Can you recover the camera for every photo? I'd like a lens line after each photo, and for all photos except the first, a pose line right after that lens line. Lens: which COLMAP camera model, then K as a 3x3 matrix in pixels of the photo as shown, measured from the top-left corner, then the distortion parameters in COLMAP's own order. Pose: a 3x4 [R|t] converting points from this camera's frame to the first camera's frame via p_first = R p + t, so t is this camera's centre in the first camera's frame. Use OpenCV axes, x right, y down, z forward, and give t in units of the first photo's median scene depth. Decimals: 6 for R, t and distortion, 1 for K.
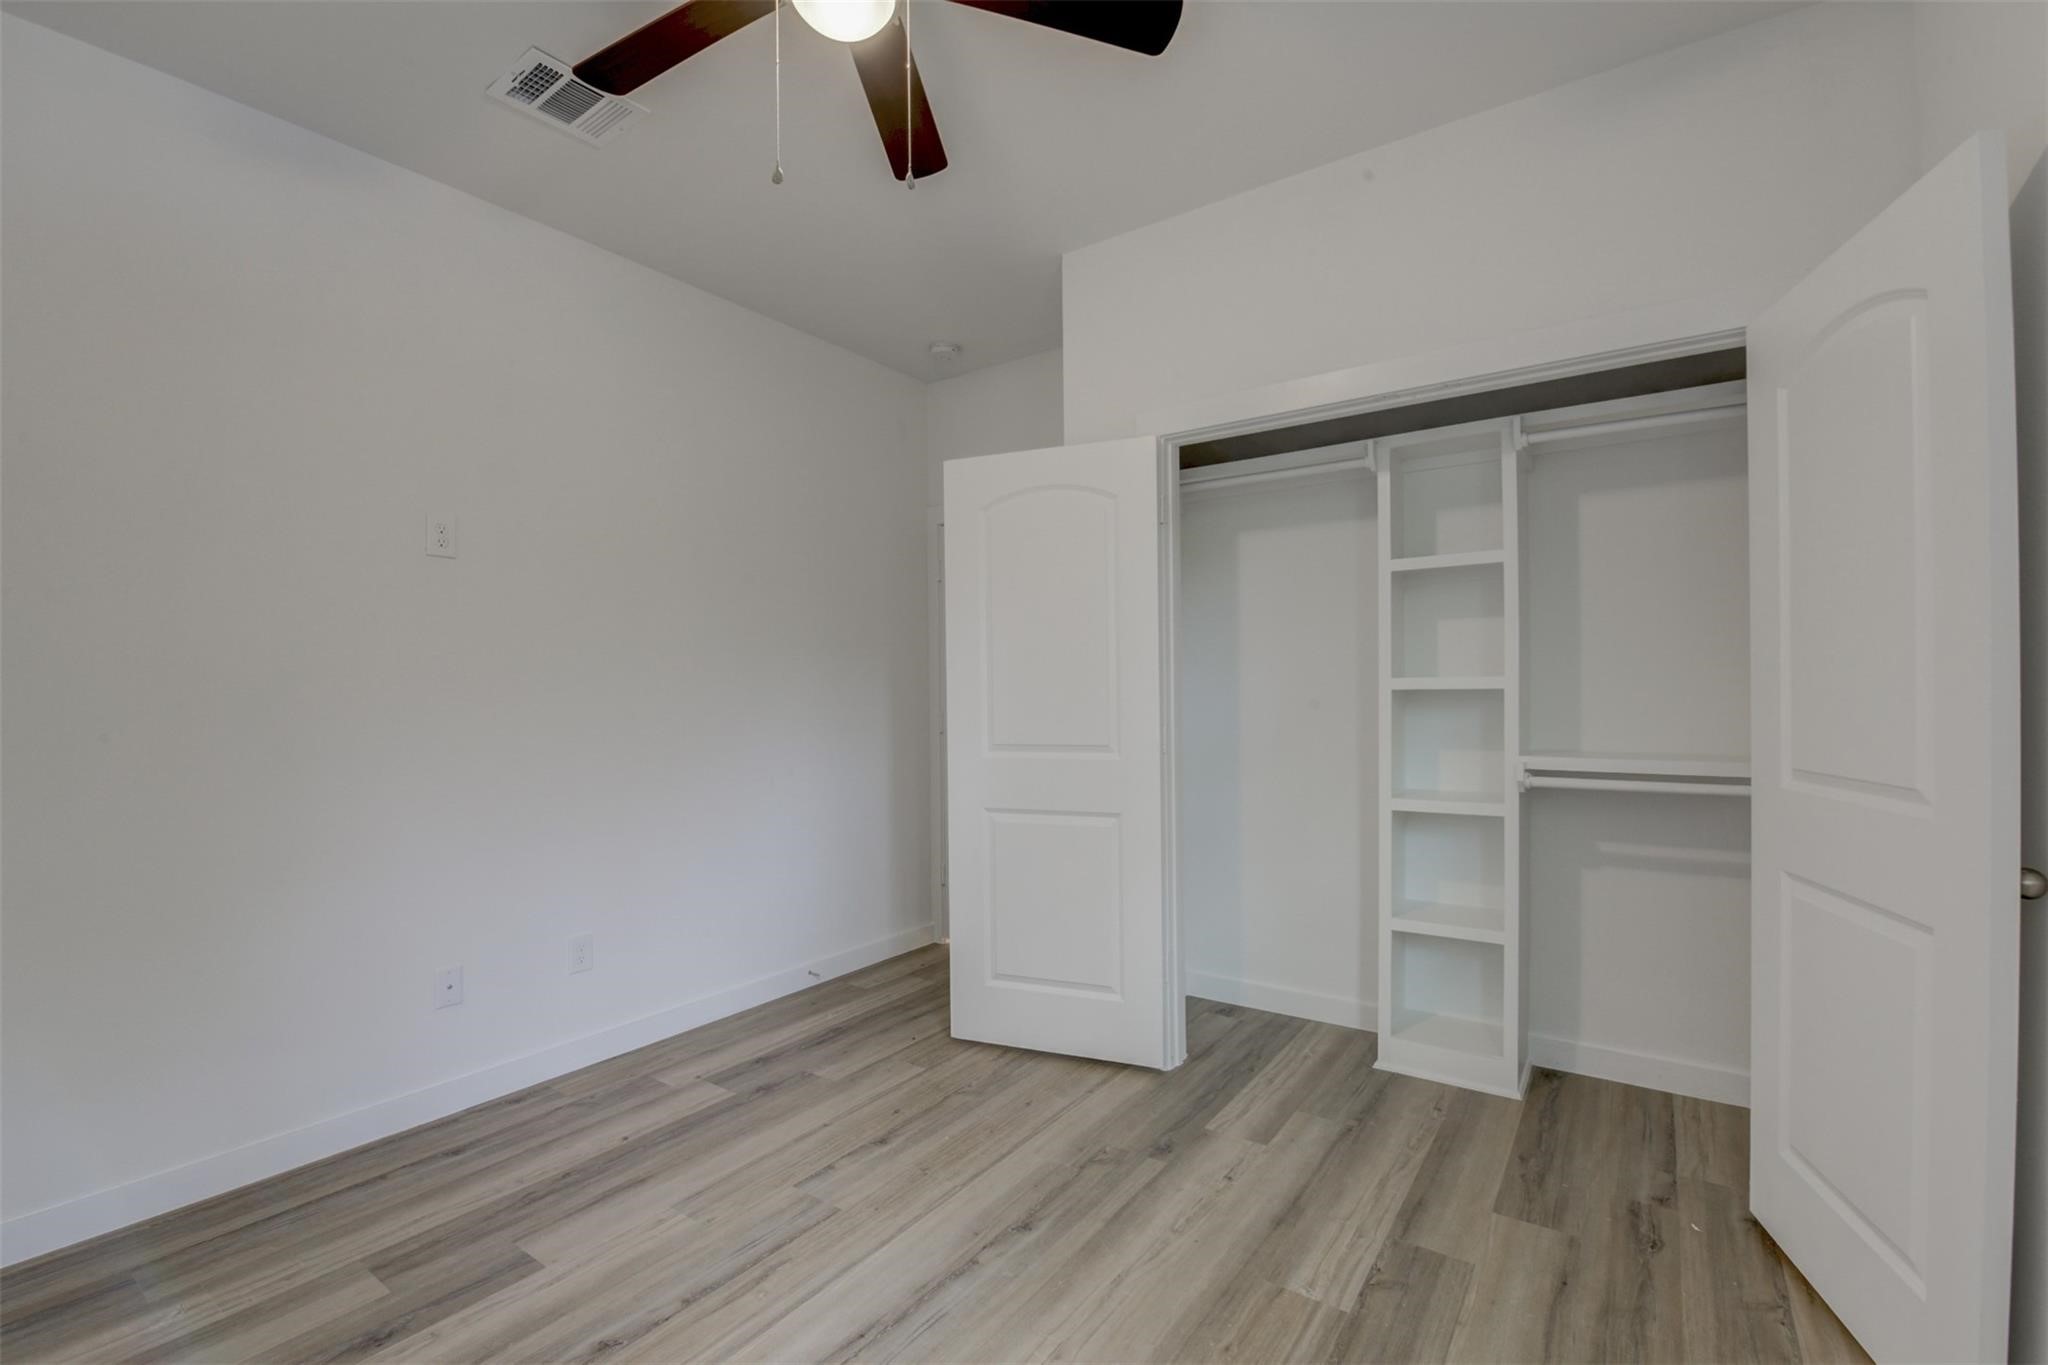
lens RADIAL K [[893.9, 0, 1031.6], [0, 893.9, 695.6], [0, 0, 1]] dist [-0.001436, -0.008519]
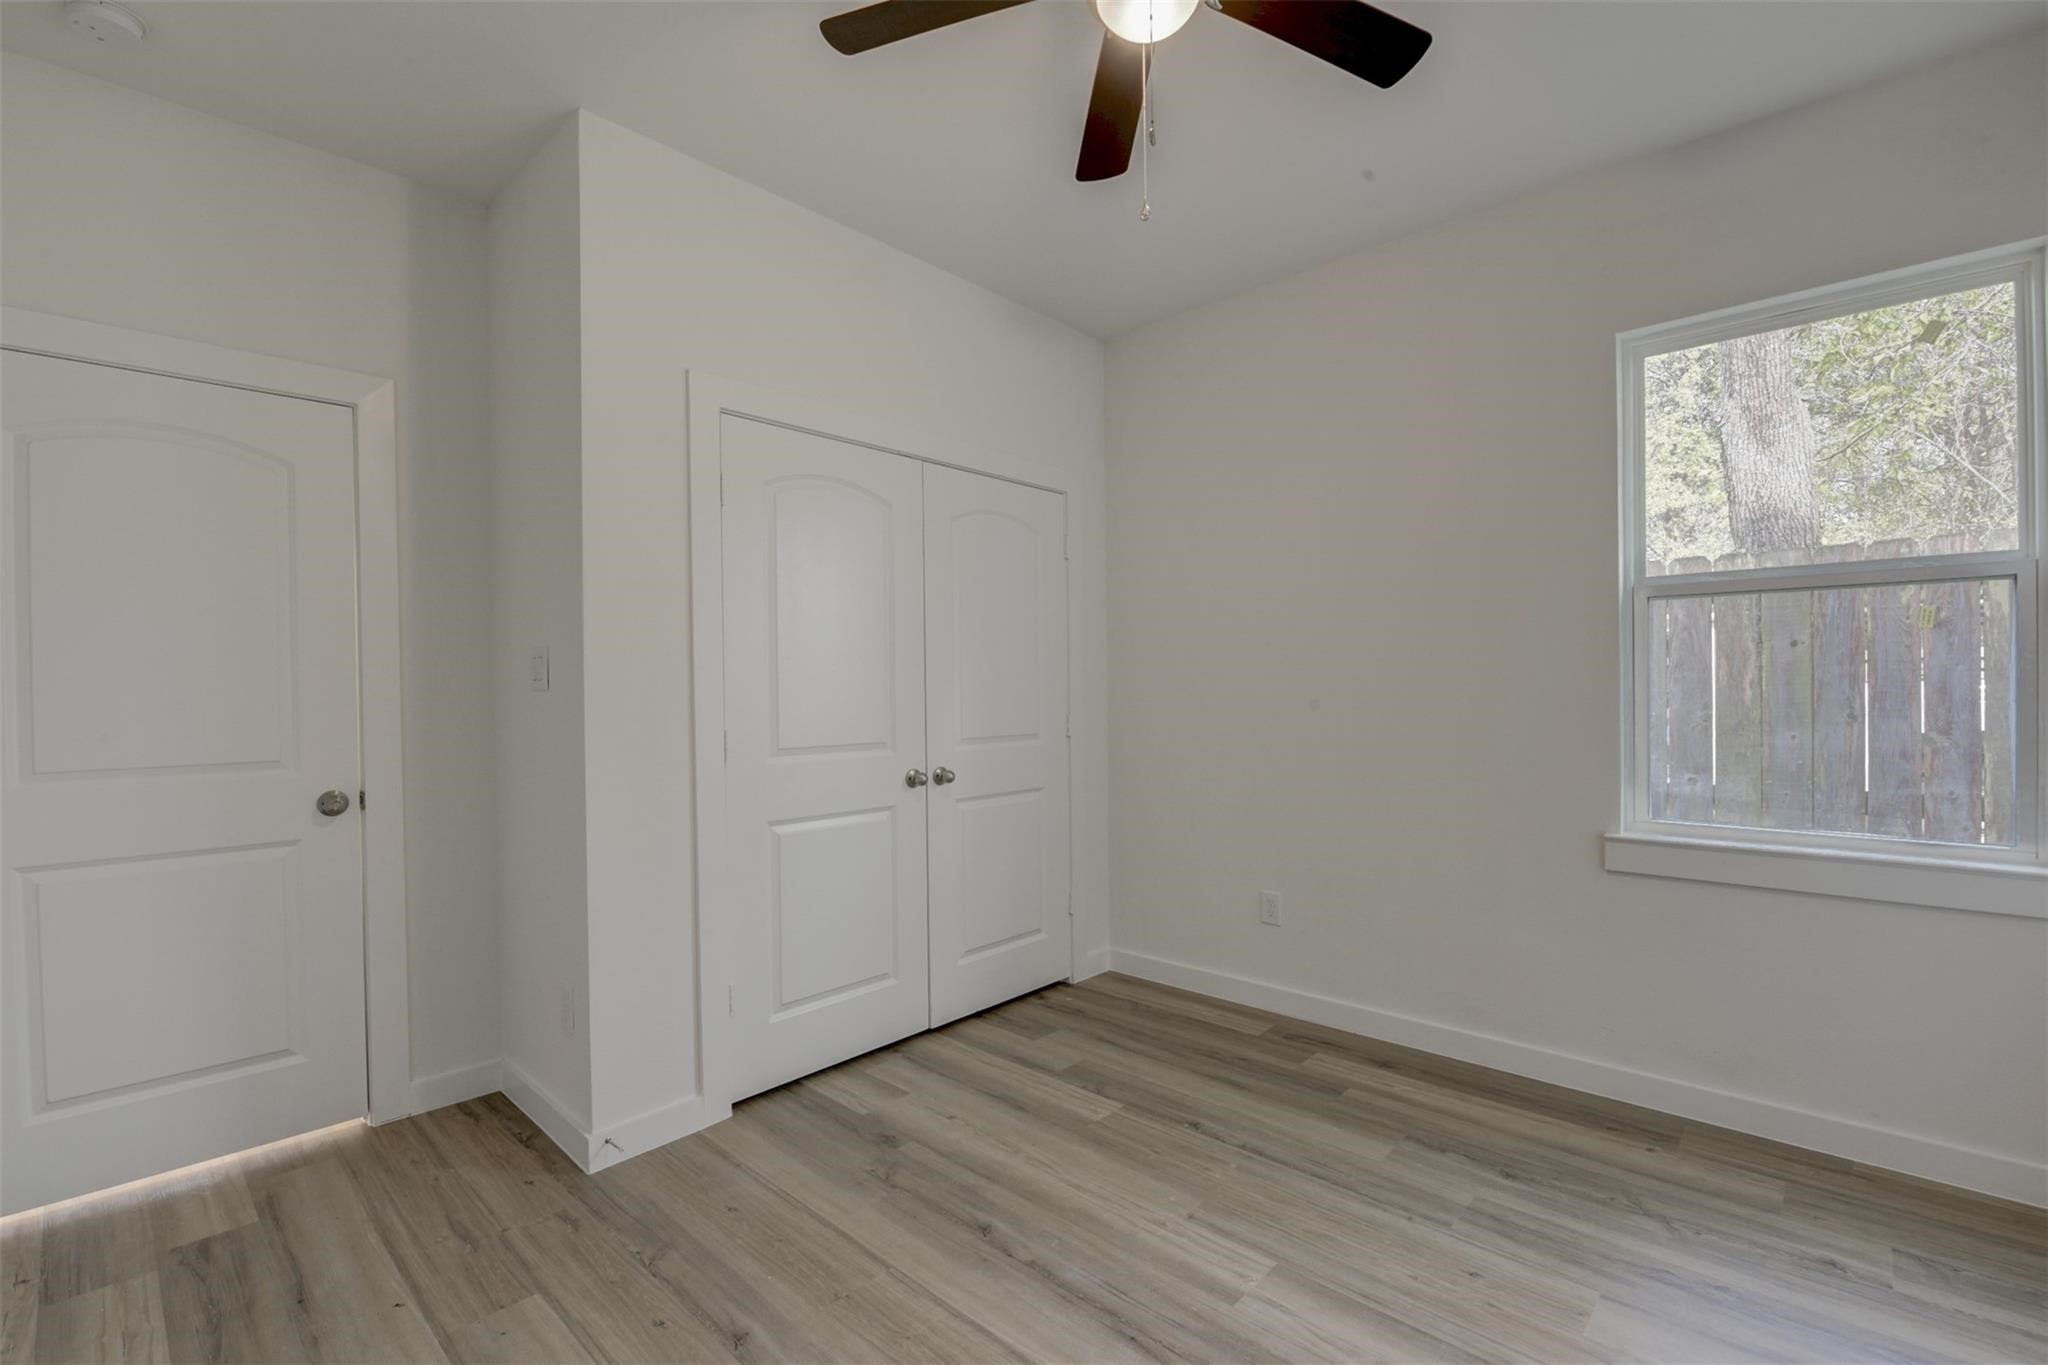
lens RADIAL K [[893.9, 0, 1031.6], [0, 893.9, 695.6], [0, 0, 1]] dist [-0.001436, -0.008519]
pose [[0.133825, -0.003421, 0.990999, -0.998411], [0.009105, 0.999956, 0.002223, -0.009205], [-0.990963, 0.008726, 0.133851, 0.807031]]
